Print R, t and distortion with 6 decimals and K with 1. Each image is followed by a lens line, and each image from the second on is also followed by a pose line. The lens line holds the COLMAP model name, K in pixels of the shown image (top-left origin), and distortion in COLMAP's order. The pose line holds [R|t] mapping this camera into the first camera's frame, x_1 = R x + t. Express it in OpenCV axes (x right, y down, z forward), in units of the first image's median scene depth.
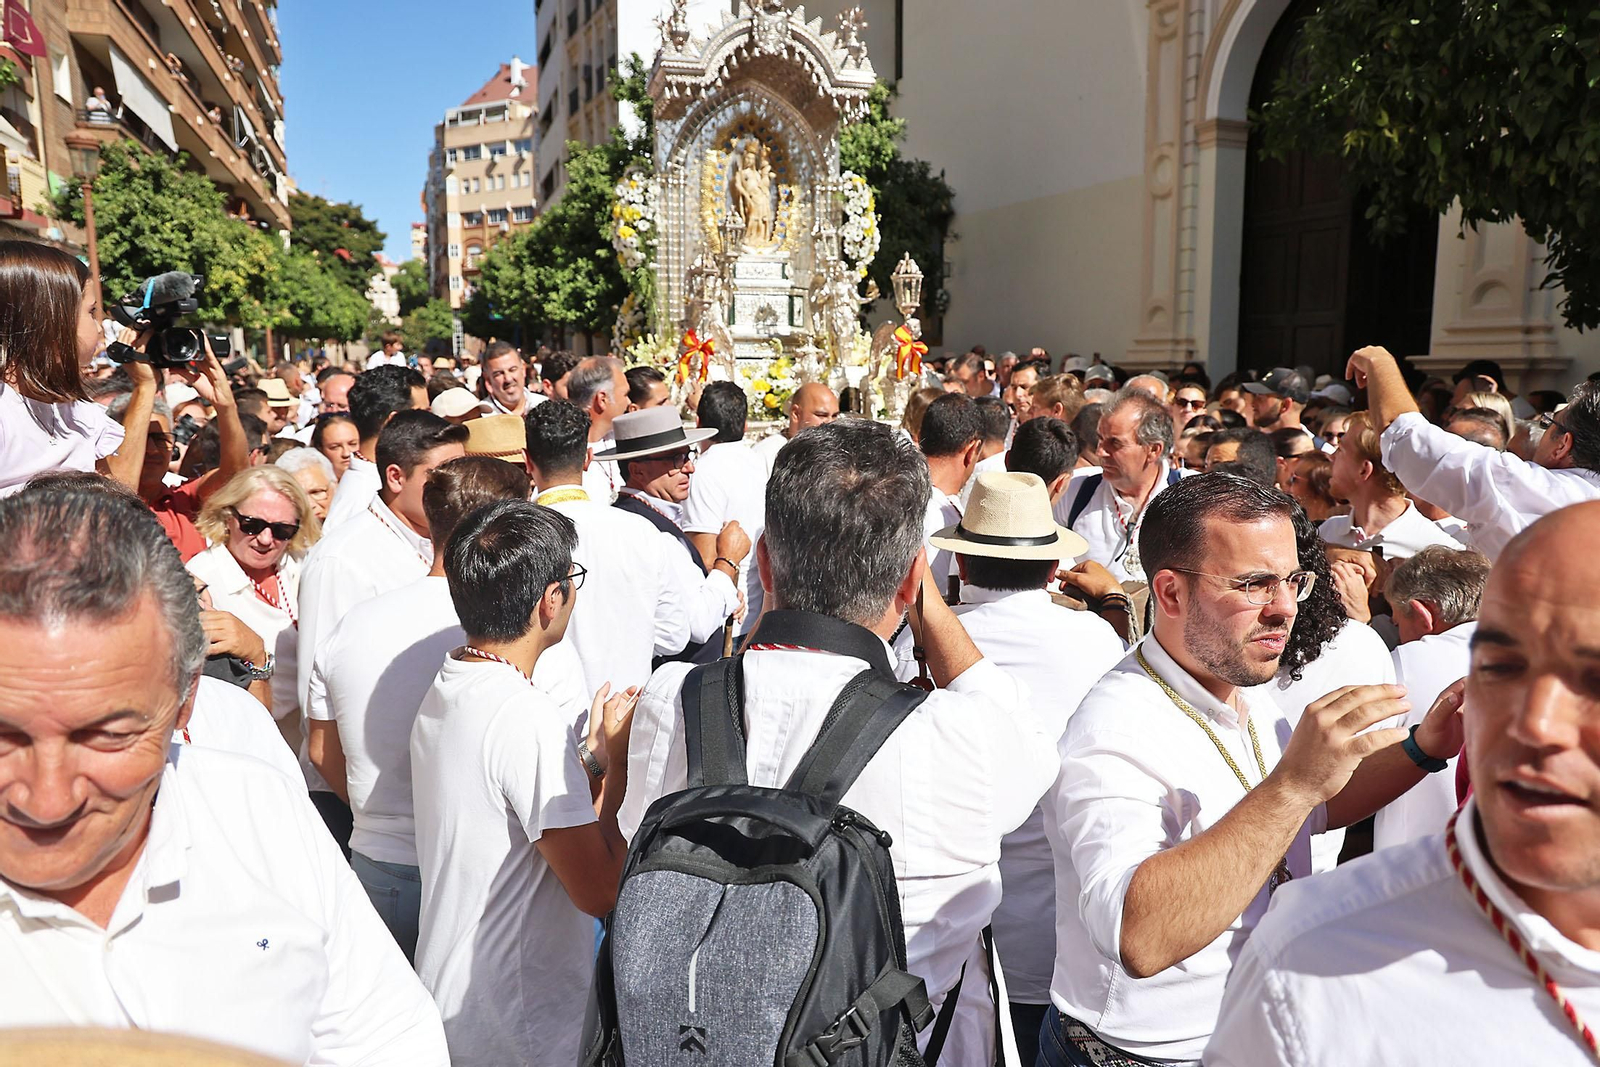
lens RADIAL K [[1120.9, 0, 795.4], [0, 1120.9, 534.2], [0, 0, 1]] dist [-0.068451, 0.054832]
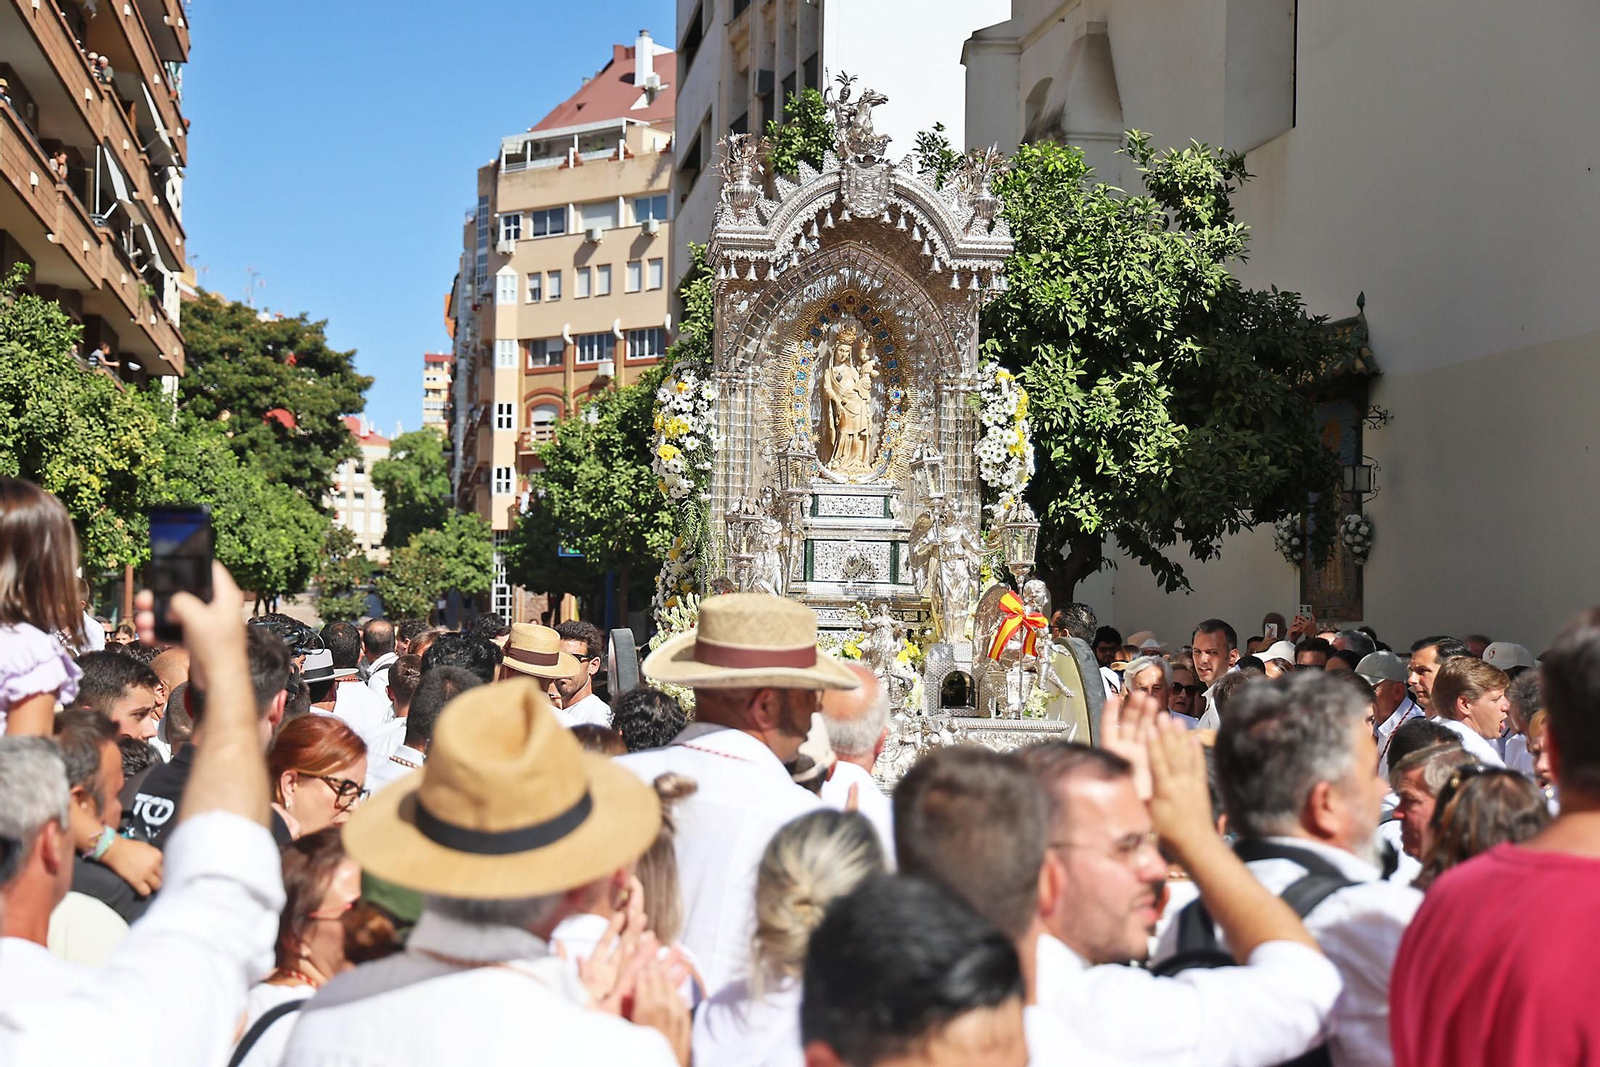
lens RADIAL K [[2491.4, 0, 800.0], [0, 2491.4, 533.5], [0, 0, 1]] dist [0.209025, 0.106995]
pose [[0.984896, 0.007433, -0.172986, 0.094675], [-0.041745, 0.979801, -0.195570, 0.042306], [0.168039, 0.199837, 0.965312, -0.241170]]
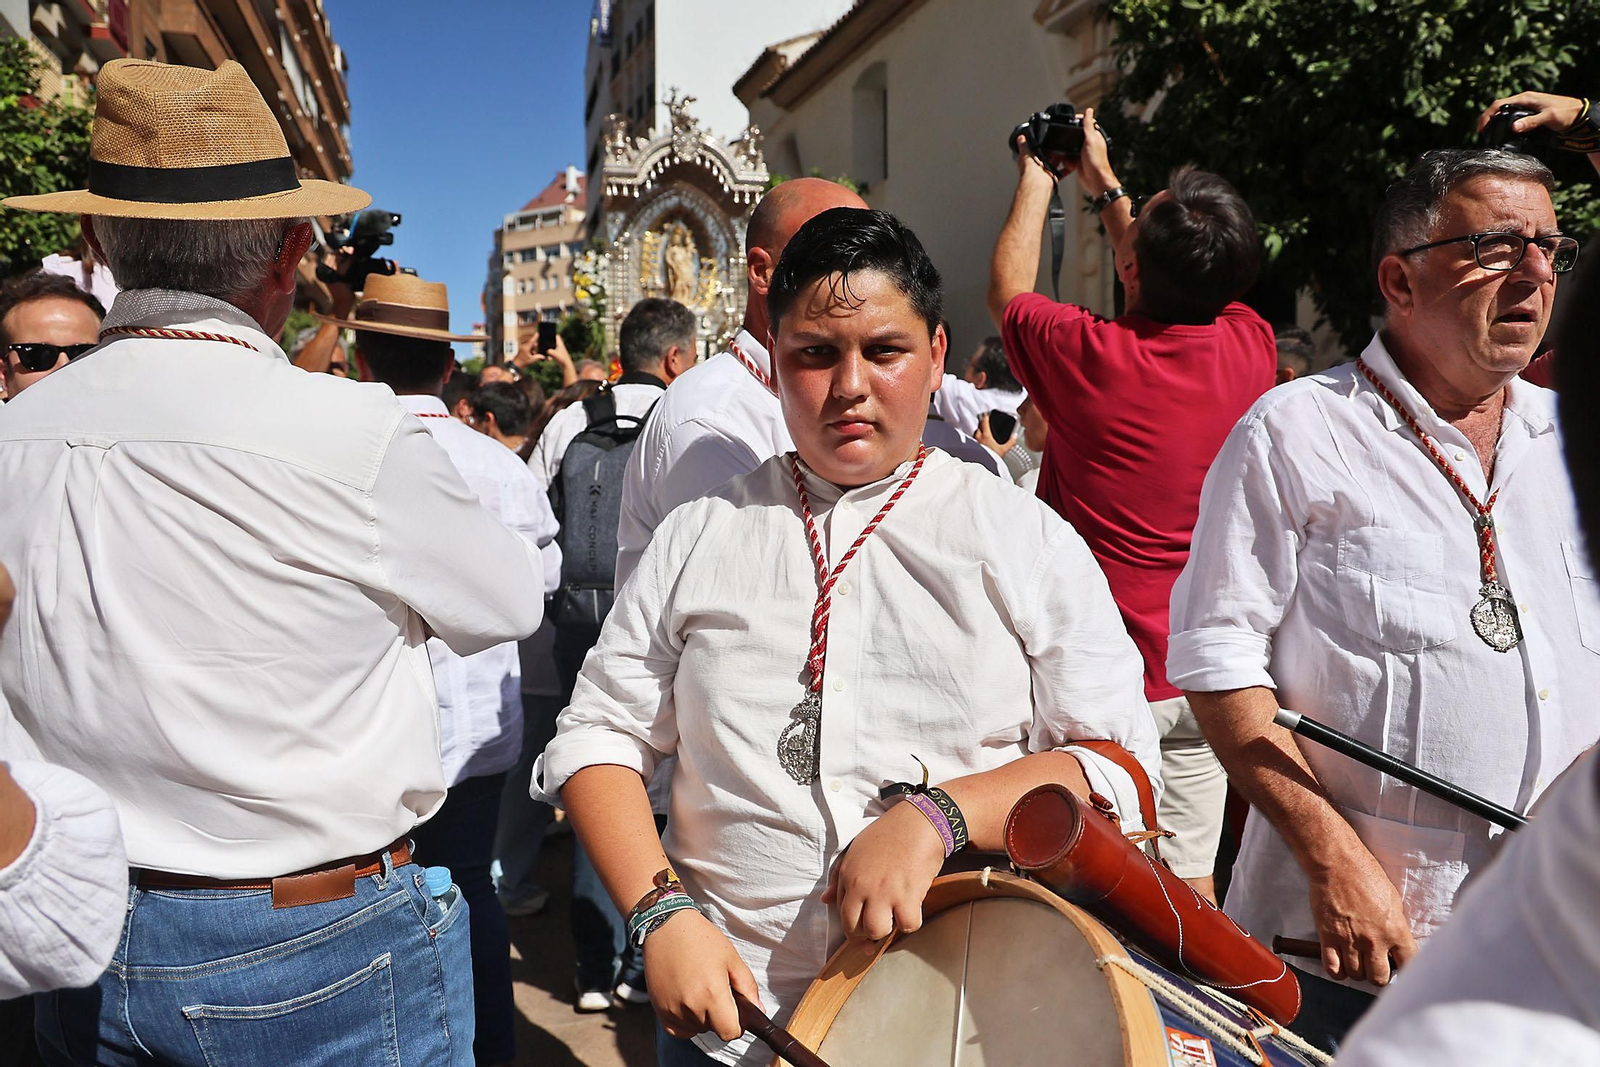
lens RADIAL K [[1120.9, 0, 795.4], [0, 1120.9, 534.2], [0, 0, 1]] dist [-0.068451, 0.054832]
pose [[0.998919, -0.002853, -0.046389, 0.071331], [-0.001024, 0.996521, -0.083340, 0.053577], [0.046465, 0.083298, 0.995441, -0.123187]]
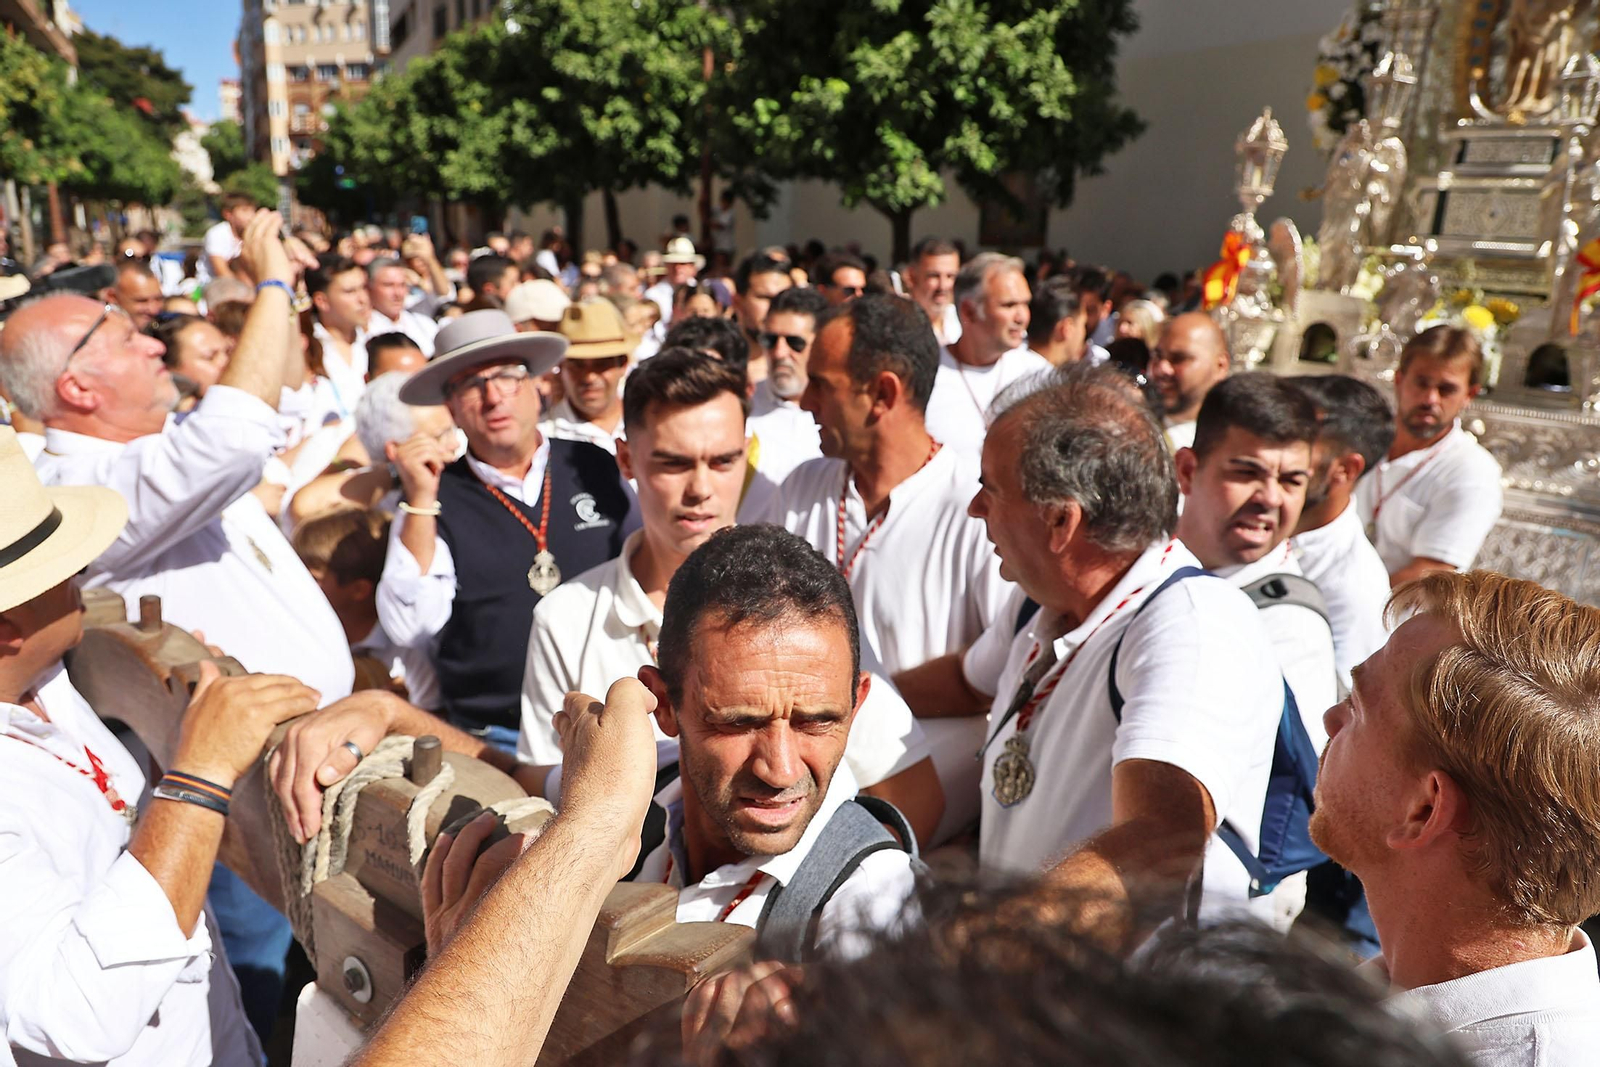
lens RADIAL K [[1091.1, 0, 800.0], [0, 1091.1, 533.5], [0, 0, 1]] dist [-0.066672, 0.049978]
pose [[0.988250, 0.000577, 0.152843, -0.171357], [-0.016363, 0.994646, 0.102039, -0.064179], [-0.151966, -0.103341, 0.982968, 0.378652]]
